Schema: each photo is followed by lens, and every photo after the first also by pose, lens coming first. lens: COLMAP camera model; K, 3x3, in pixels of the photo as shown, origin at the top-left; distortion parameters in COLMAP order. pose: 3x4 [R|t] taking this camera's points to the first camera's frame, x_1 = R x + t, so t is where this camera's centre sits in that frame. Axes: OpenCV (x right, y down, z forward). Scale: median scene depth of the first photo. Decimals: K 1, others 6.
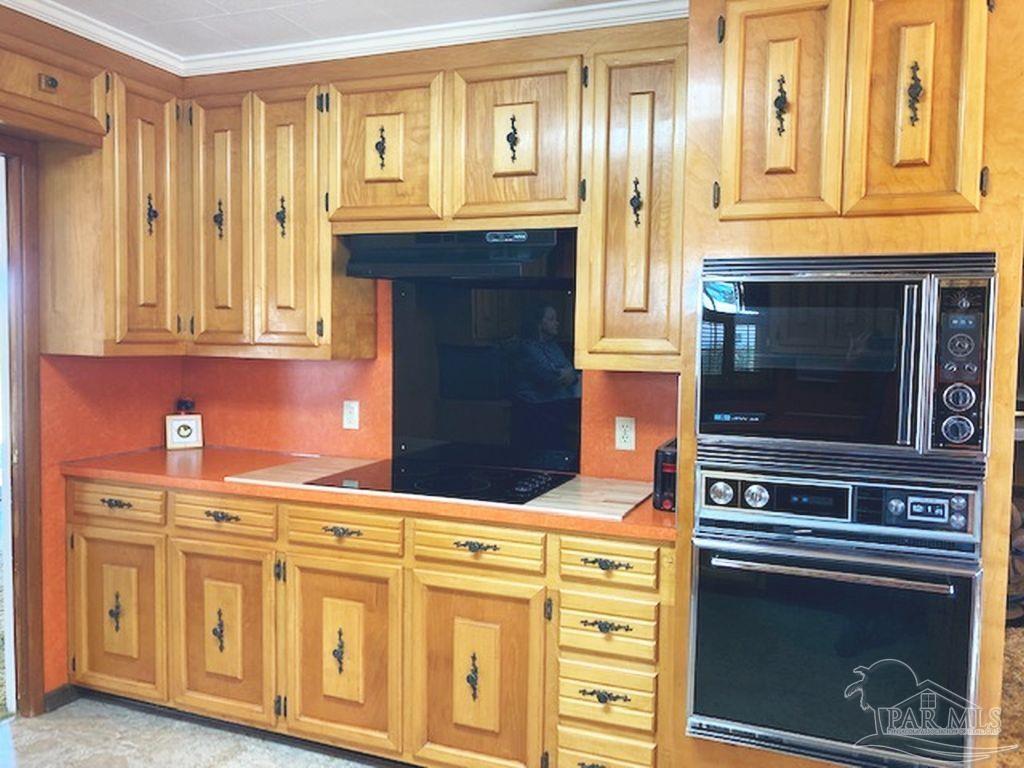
lens RADIAL K [[857.1, 0, 512.0], [0, 857.1, 384.0], [0, 0, 1]] dist [-0.009571, -0.006773]
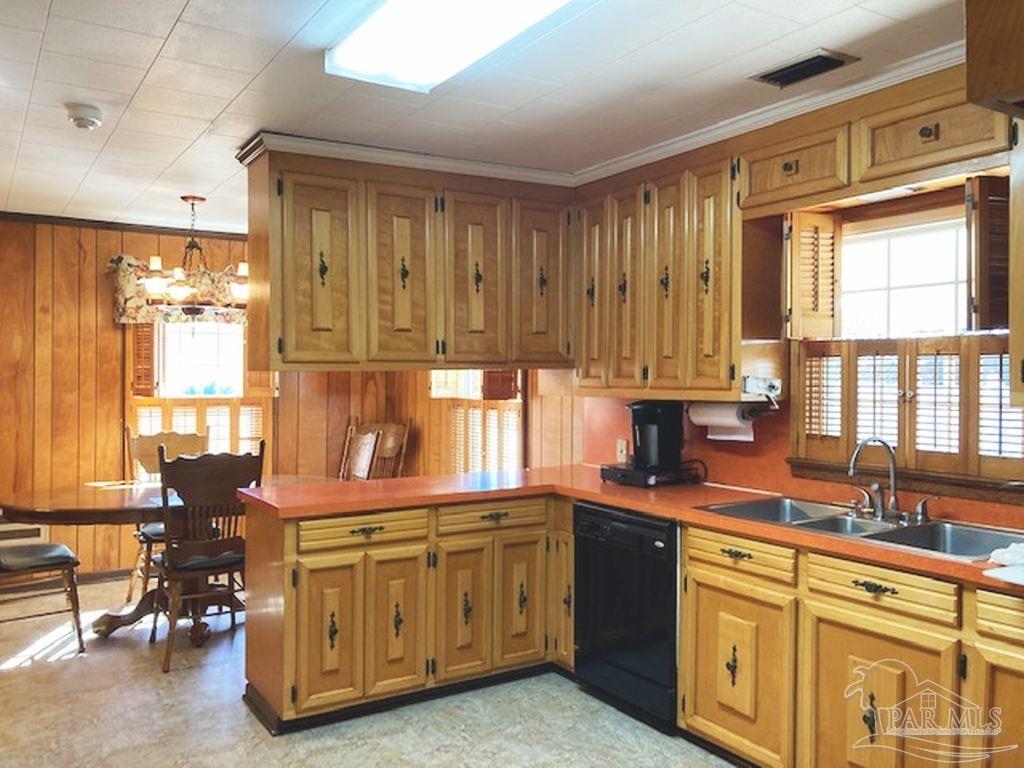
lens RADIAL K [[828.7, 0, 512.0], [0, 828.7, 384.0], [0, 0, 1]] dist [0.102685, -0.003243]
pose [[0.823483, -0.016033, -0.567114, 0.181868], [-0.014000, 0.998722, -0.048564, 0.007601], [0.567168, 0.047931, 0.822206, -0.072874]]
